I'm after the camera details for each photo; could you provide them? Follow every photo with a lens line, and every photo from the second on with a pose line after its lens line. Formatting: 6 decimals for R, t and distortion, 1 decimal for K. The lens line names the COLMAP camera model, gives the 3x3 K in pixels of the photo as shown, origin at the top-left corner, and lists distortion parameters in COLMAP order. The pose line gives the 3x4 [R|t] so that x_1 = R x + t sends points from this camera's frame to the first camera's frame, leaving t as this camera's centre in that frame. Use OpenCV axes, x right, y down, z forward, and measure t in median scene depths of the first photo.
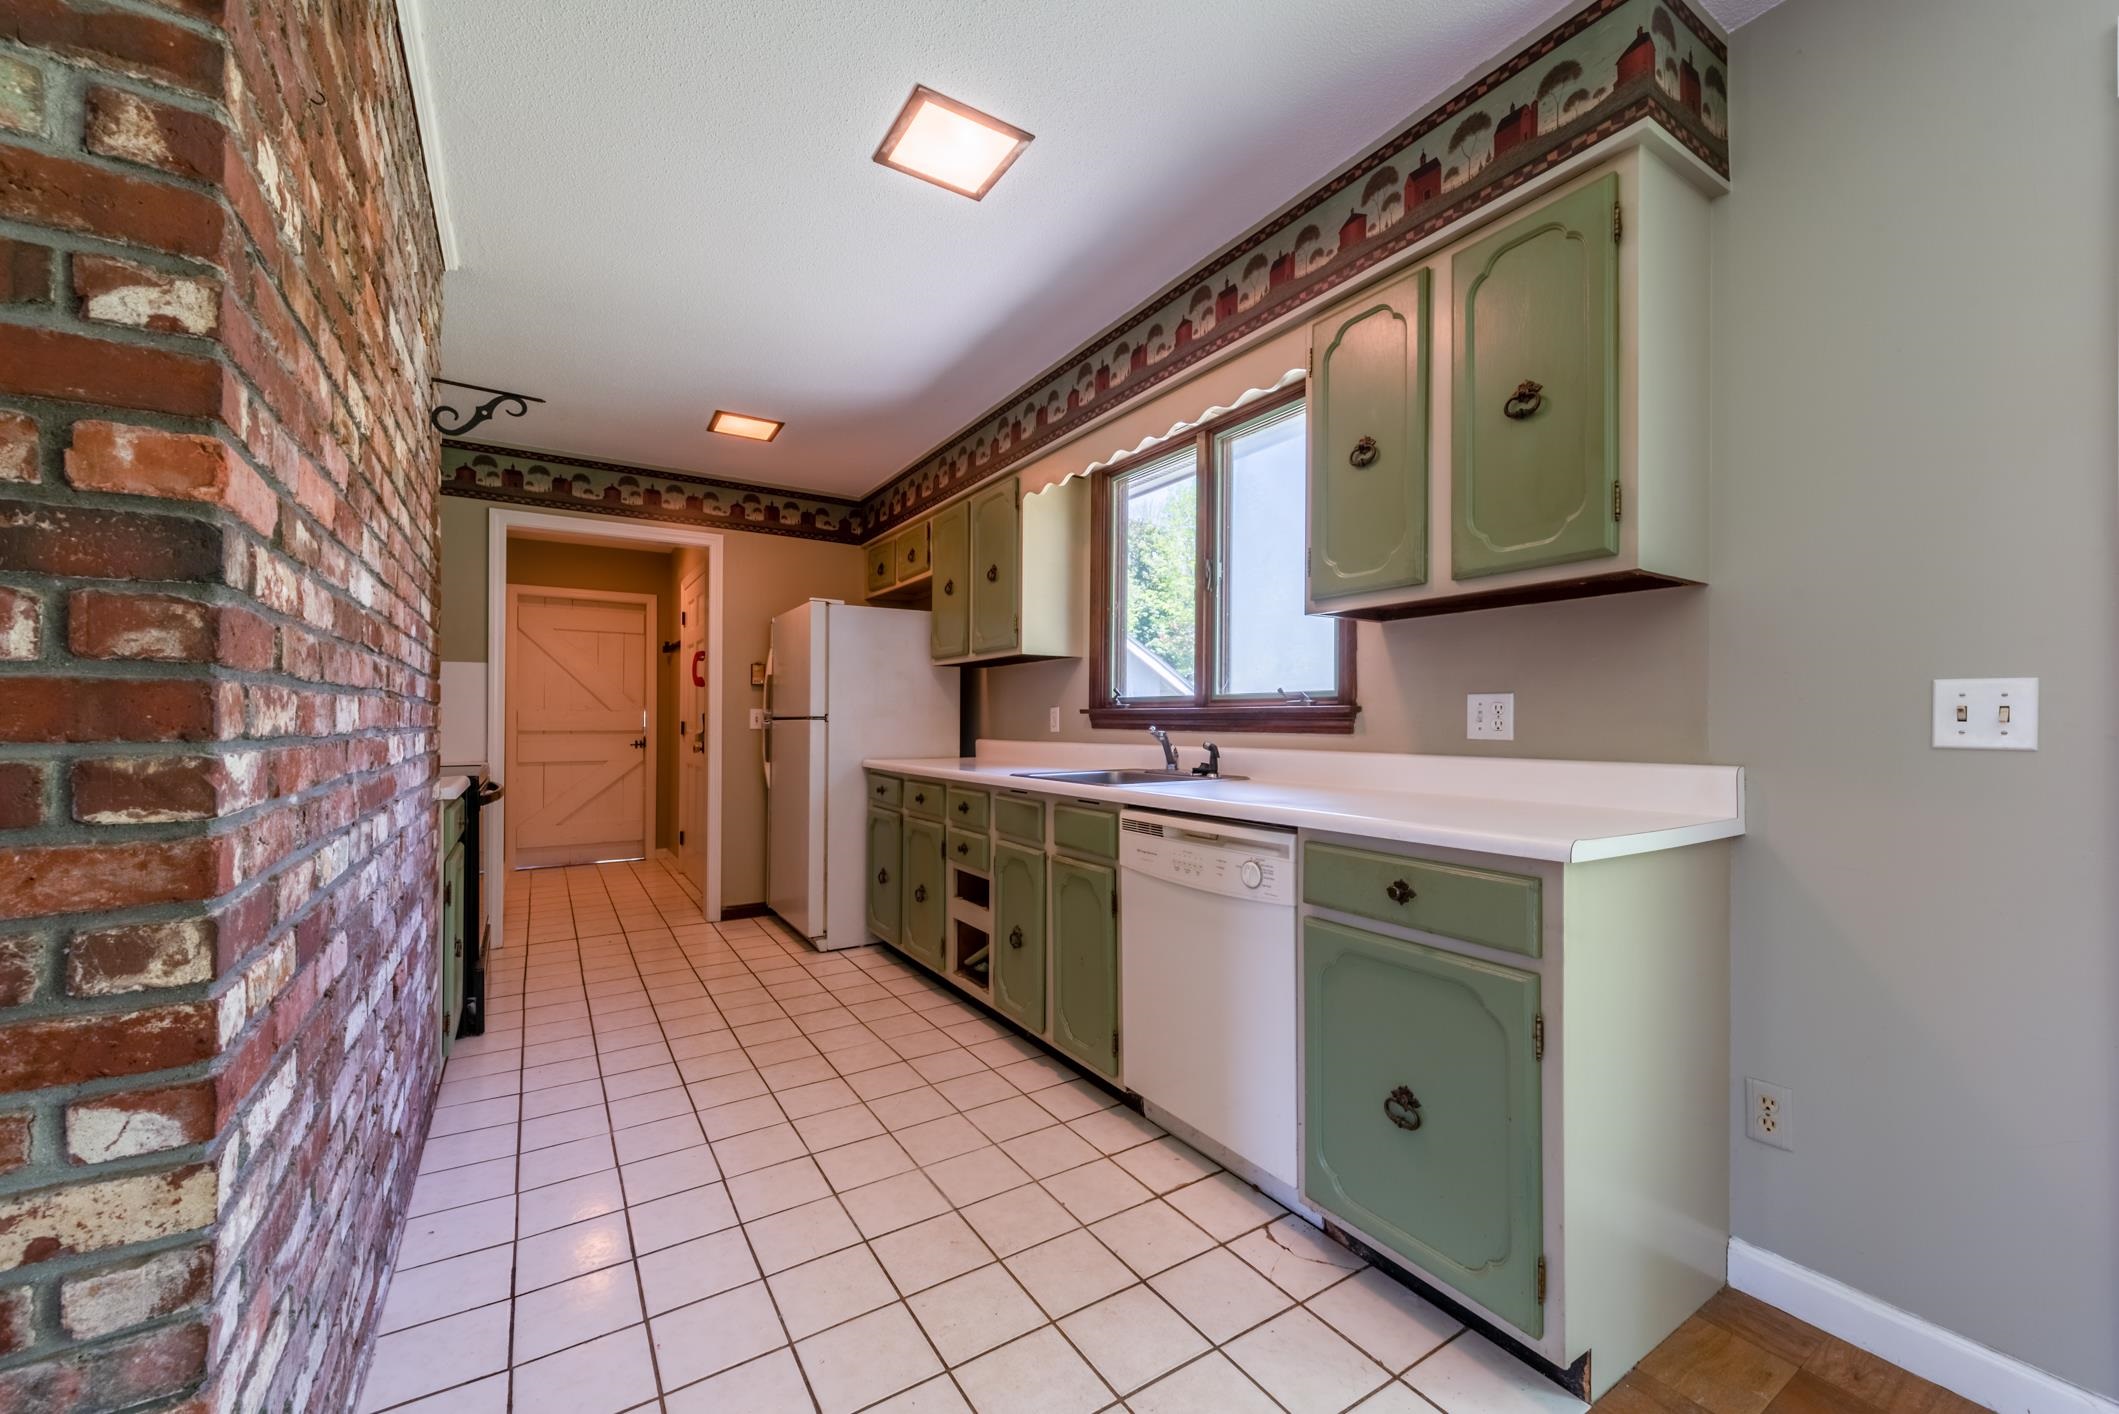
lens RADIAL K [[827.3, 0, 1064.5], [0, 827.3, 708.8], [0, 0, 1]] dist [0.009921, -0.000270]
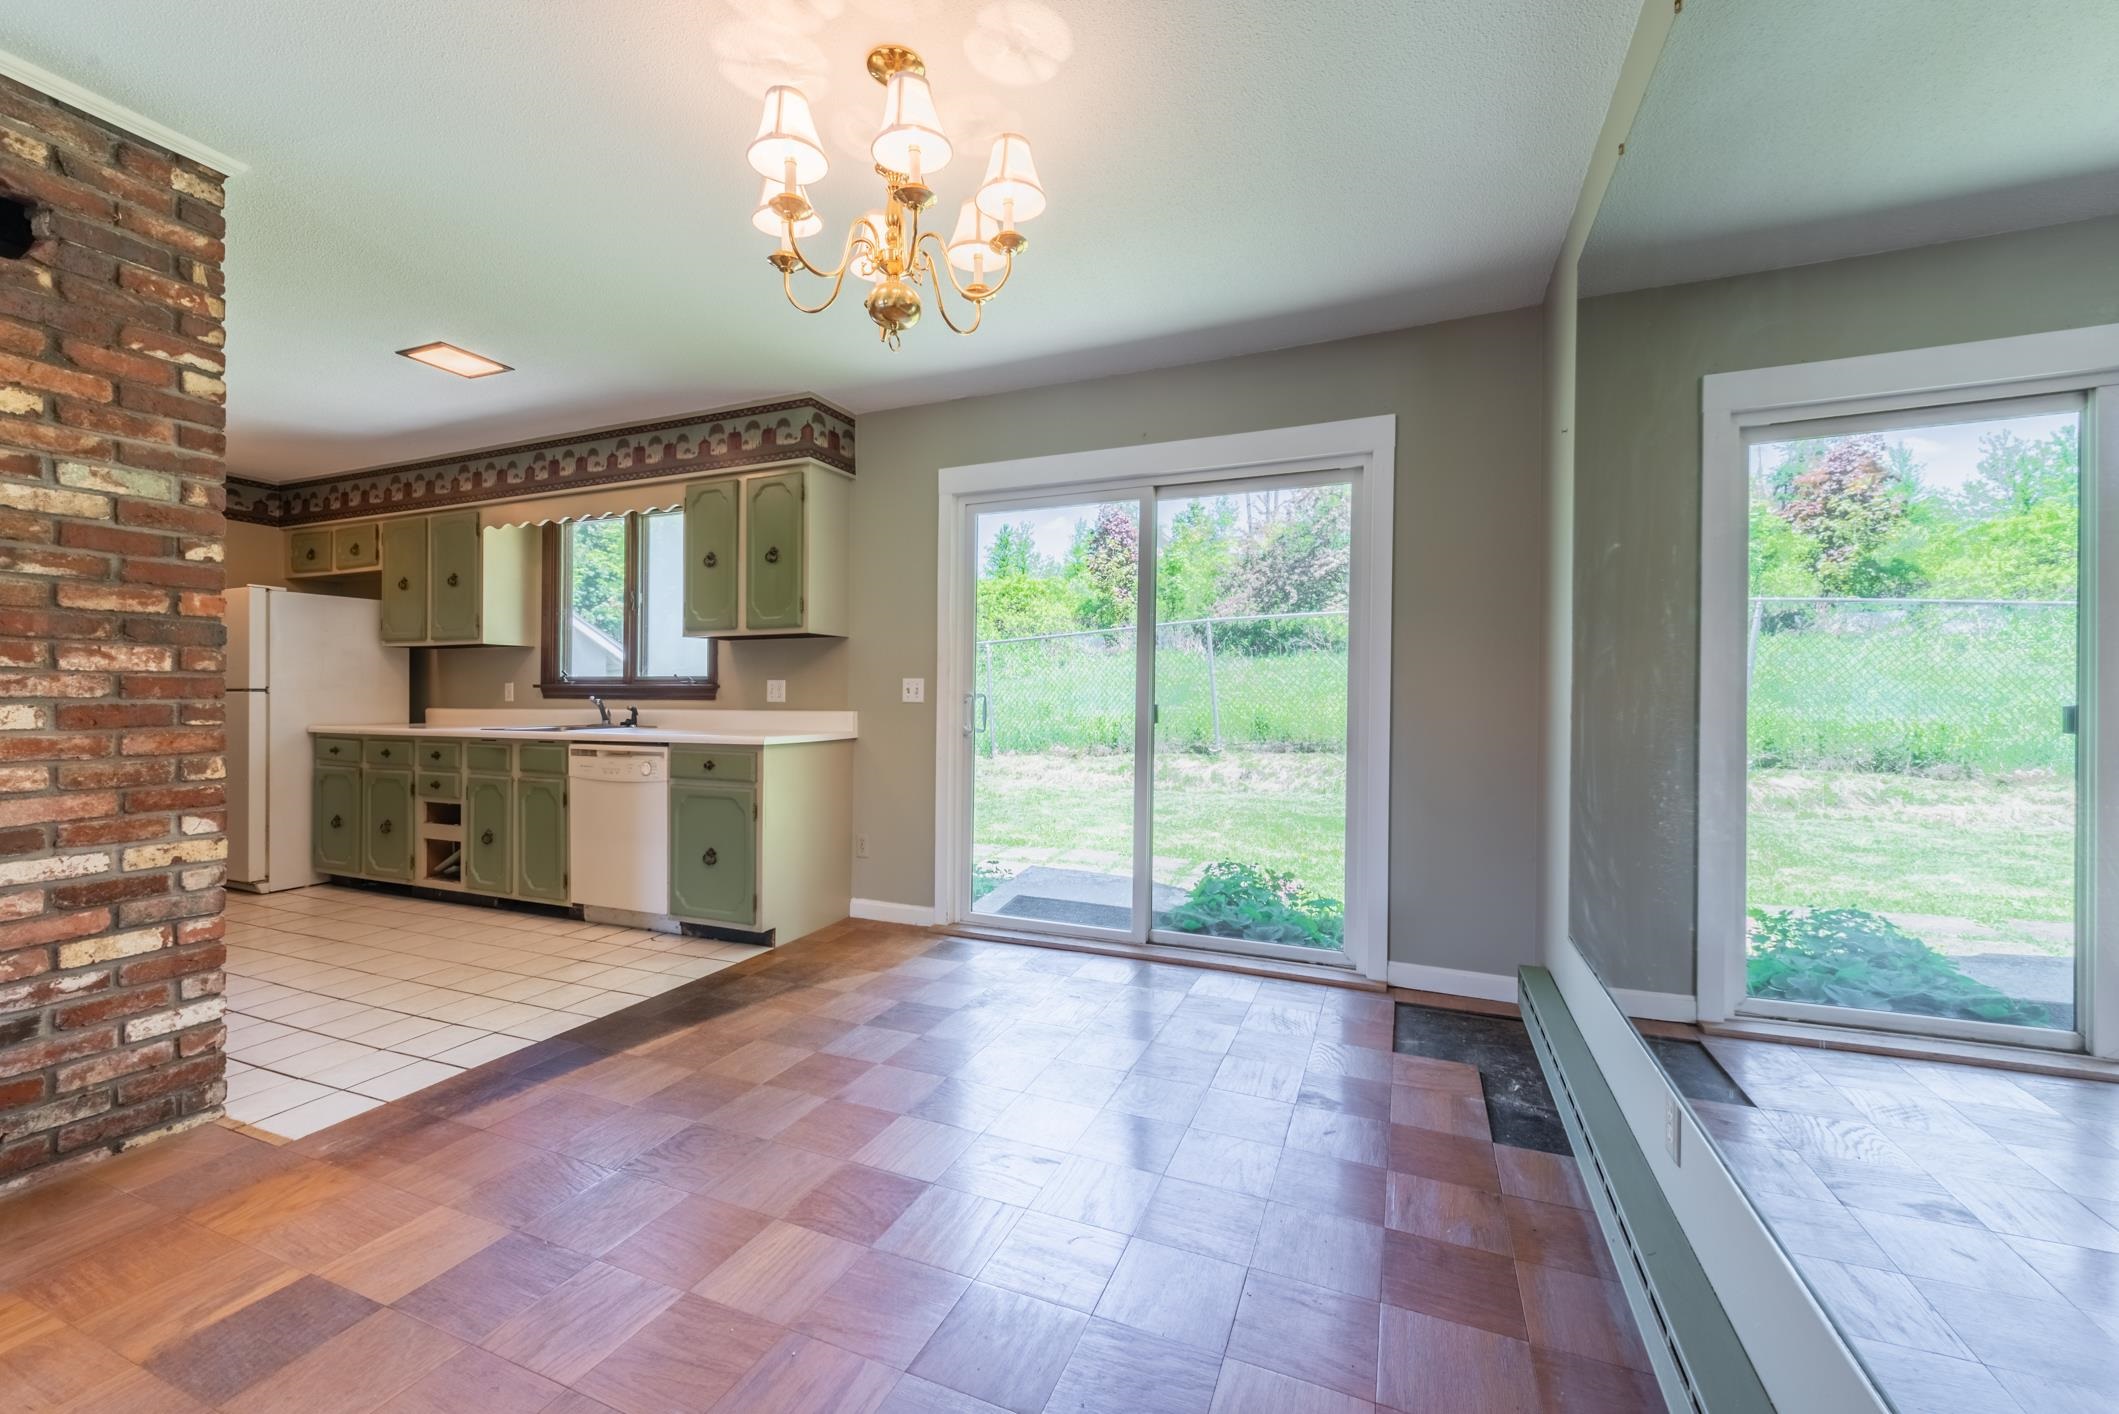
lens RADIAL K [[838.1, 0, 1062.6], [0, 838.1, 696.2], [0, 0, 1]] dist [0.003582, -0.000079]
pose [[0.819916, -0.000811, 0.572484, -0.078503], [-0.008931, 0.999859, 0.014207, -0.010358], [-0.572415, -0.016762, 0.819793, -0.886824]]
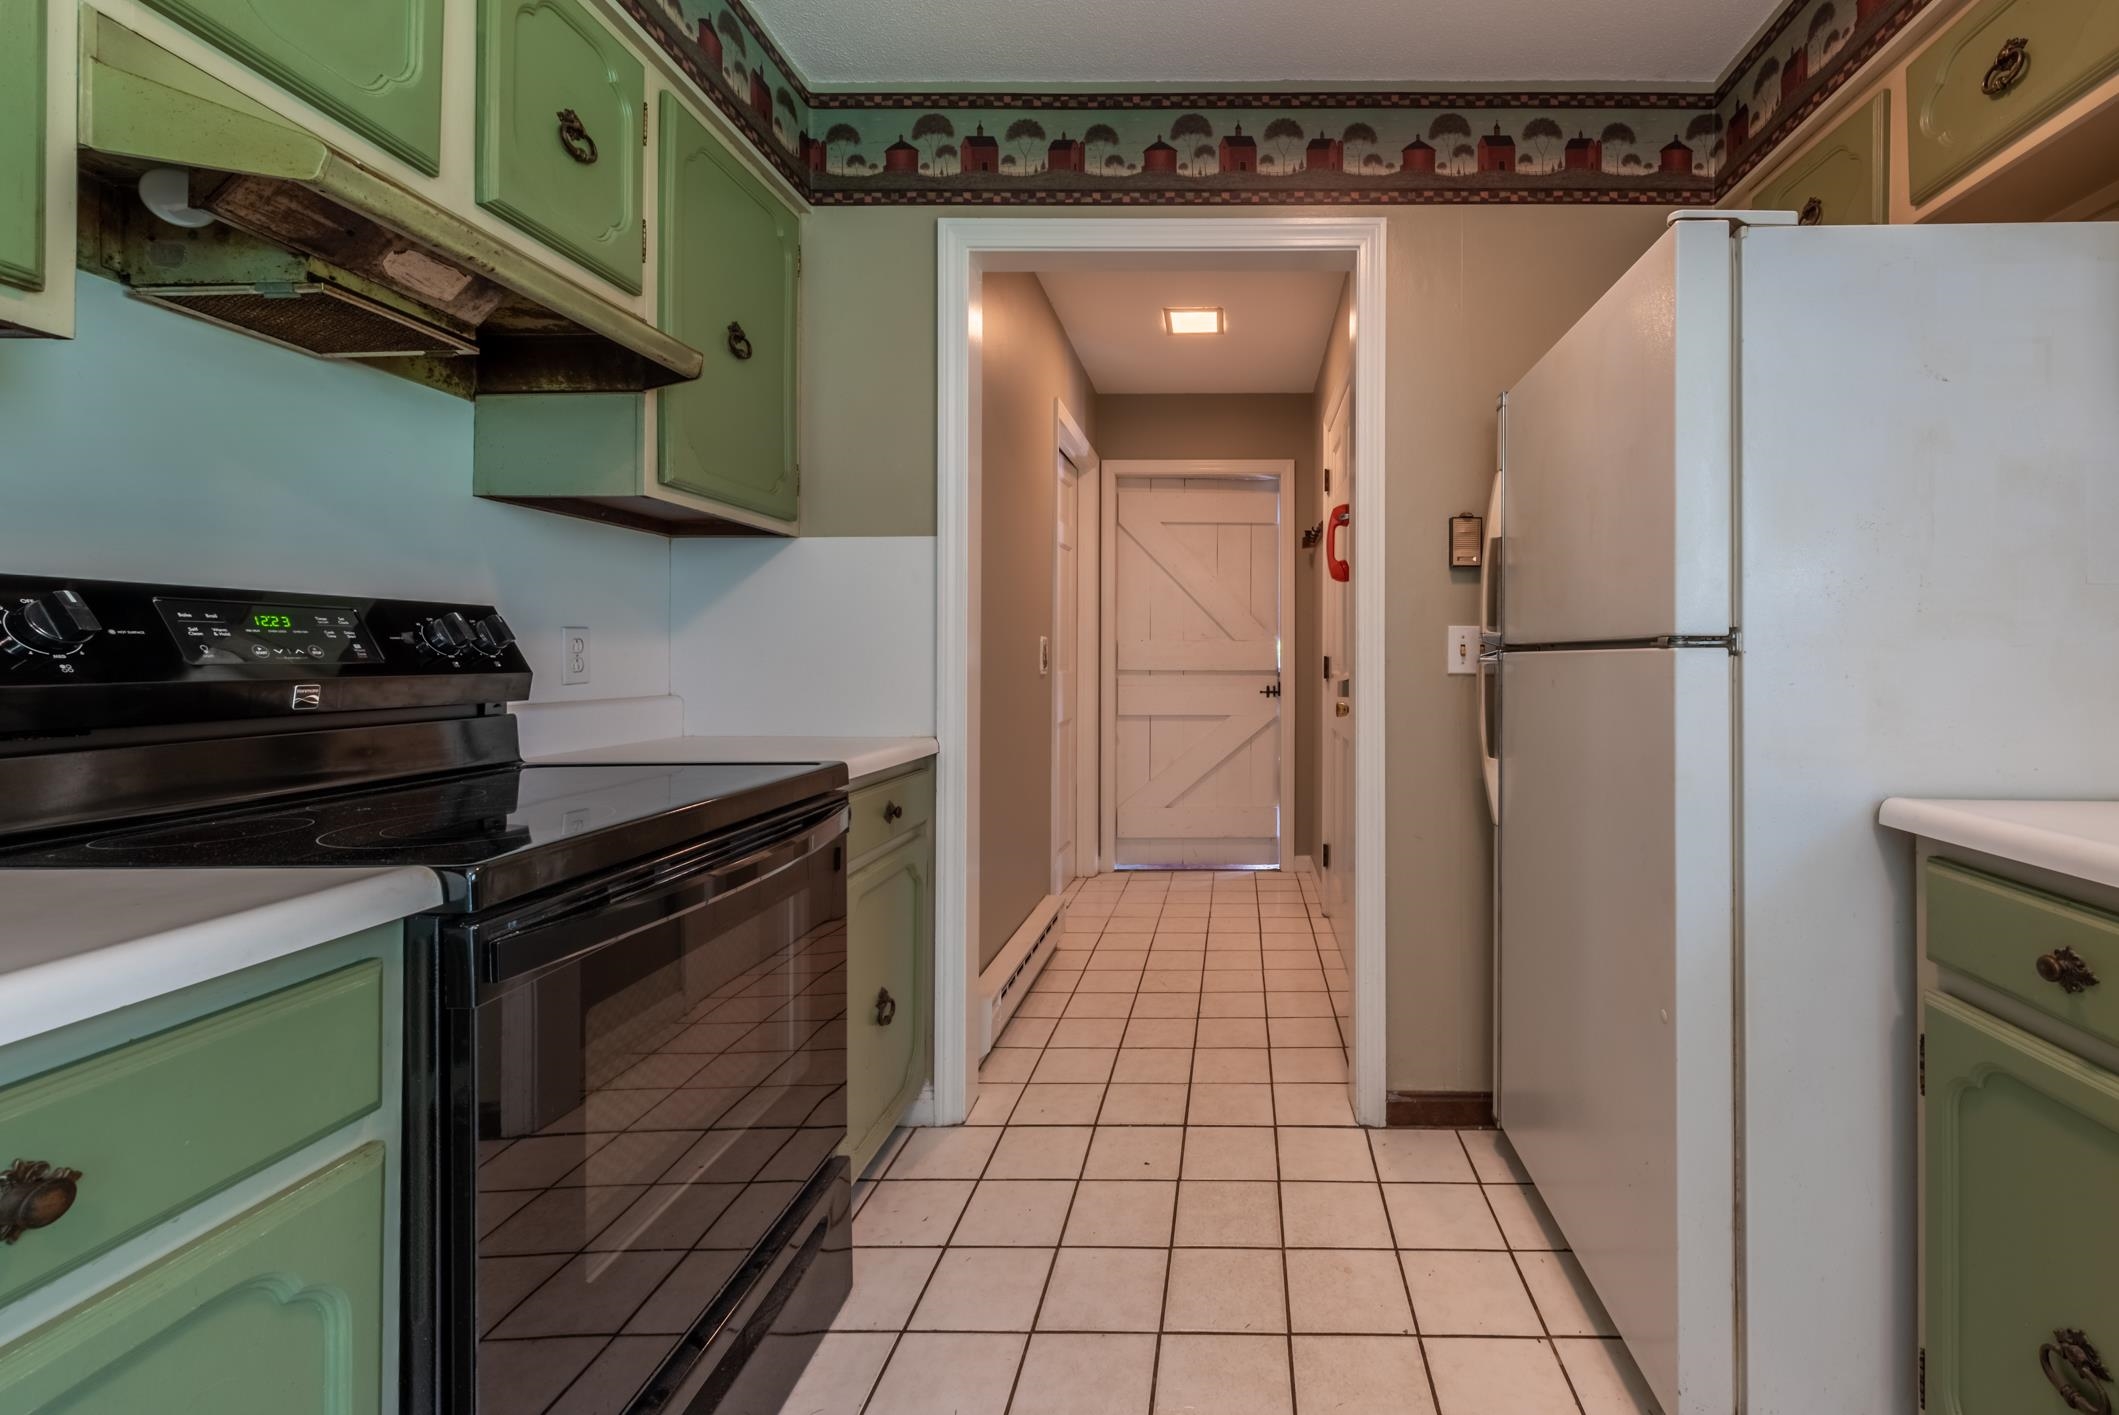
lens RADIAL K [[880.6, 0, 1223.8], [0, 880.6, 647.6], [0, 0, 1]] dist [0.000044, -0.000054]
pose [[0.833081, -0.003730, -0.553139, -0.407020], [0.005459, 0.999984, 0.001478, 0.018033], [0.553124, -0.004251, 0.833088, 1.010825]]
